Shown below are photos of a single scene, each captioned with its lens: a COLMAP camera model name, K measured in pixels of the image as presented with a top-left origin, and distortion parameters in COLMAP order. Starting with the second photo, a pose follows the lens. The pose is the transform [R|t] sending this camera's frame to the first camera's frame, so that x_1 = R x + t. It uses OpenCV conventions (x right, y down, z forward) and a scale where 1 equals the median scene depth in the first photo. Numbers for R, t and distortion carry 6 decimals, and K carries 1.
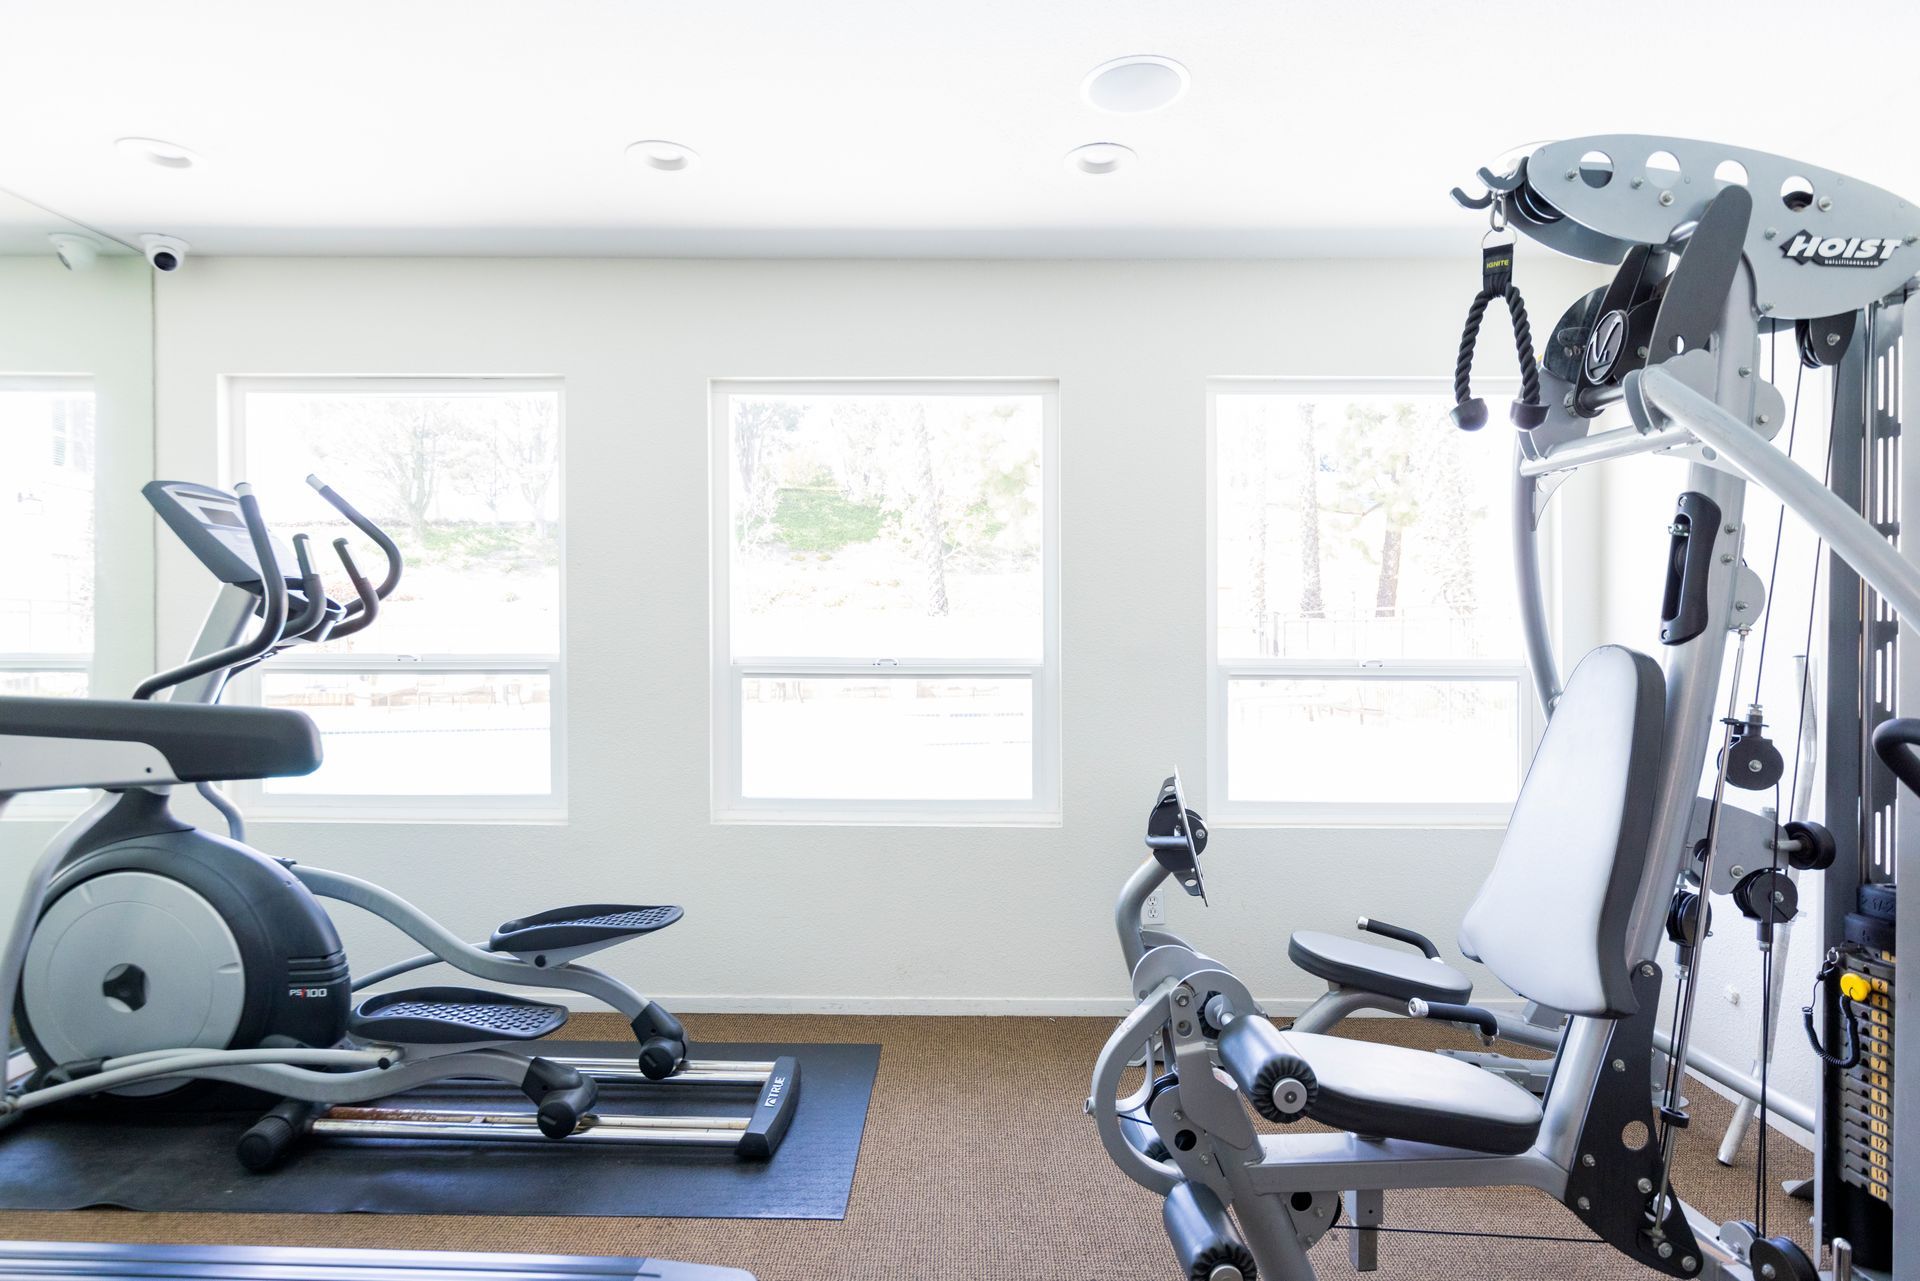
lens RADIAL K [[1048.4, 0, 988.2], [0, 1048.4, 640.8], [0, 0, 1]] dist [0.003822, 0.000587]
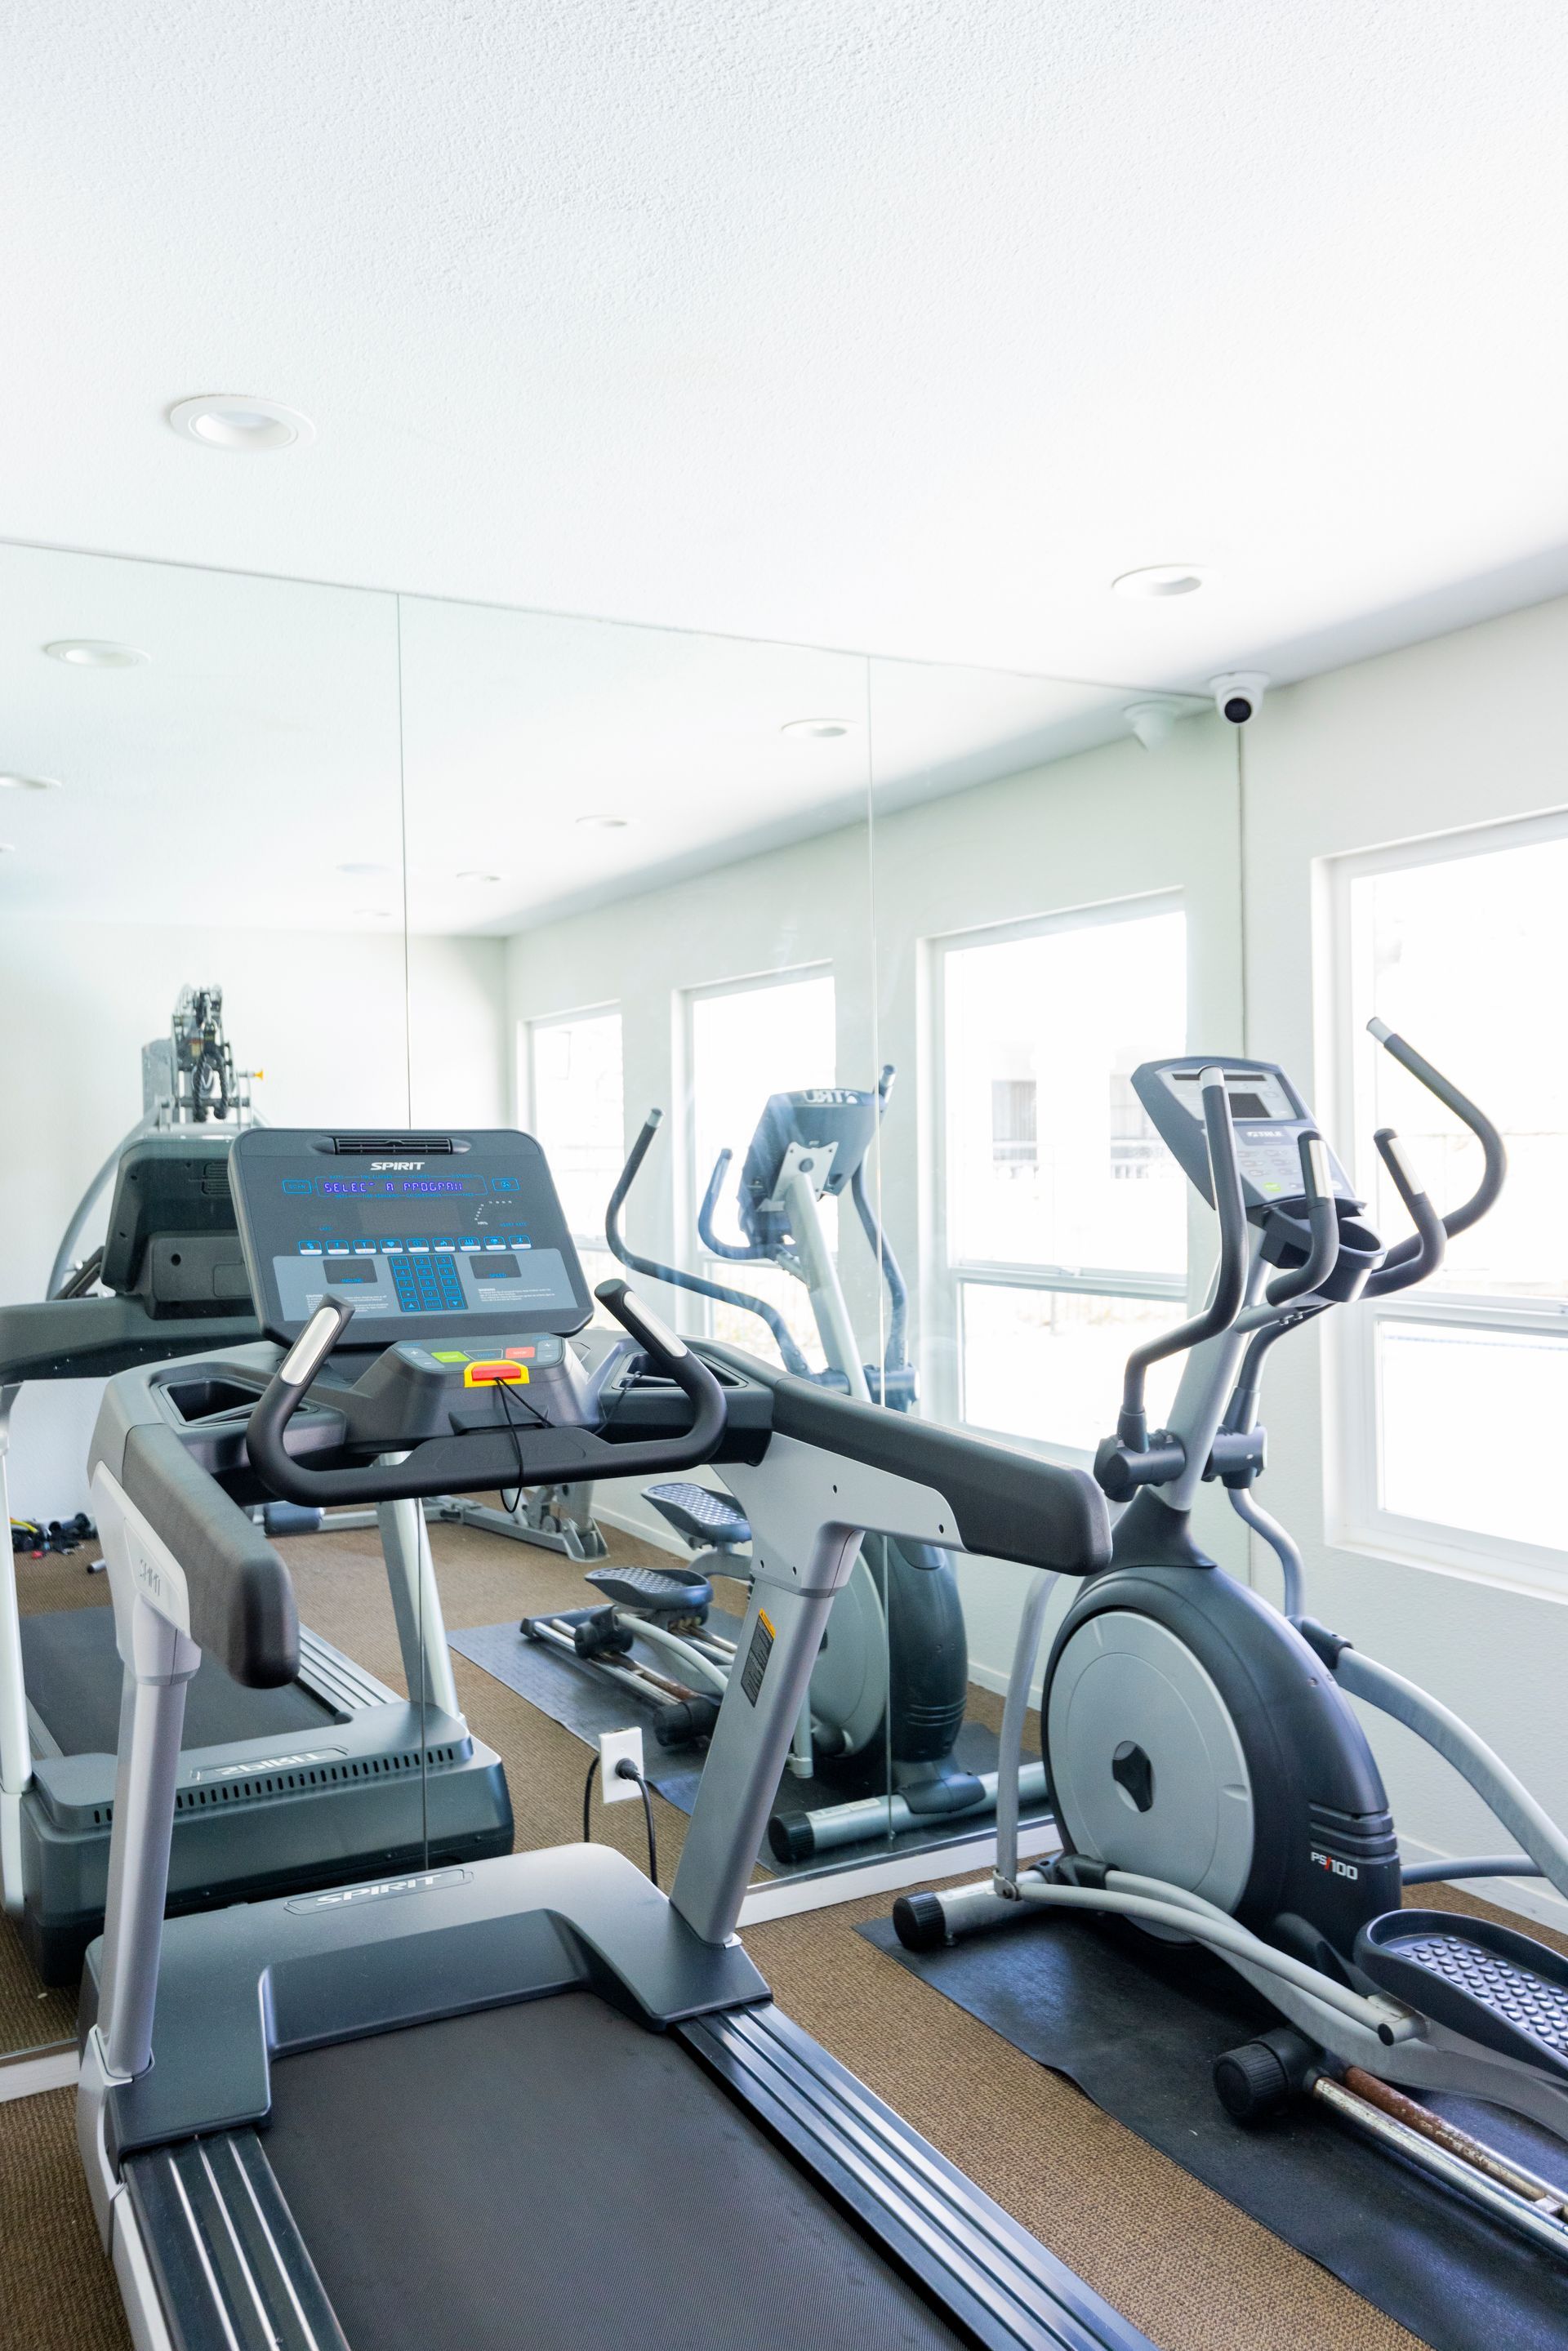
lens RADIAL K [[1915.8, 0, 784.0], [0, 1915.8, 1175.5], [0, 0, 1]] dist [0.005804, 0.003892]
pose [[0.450857, 0.011158, -0.892526, 0.214772], [0.005201, 0.999872, 0.015127, -0.091981], [0.892581, -0.011462, 0.450742, 0.202174]]
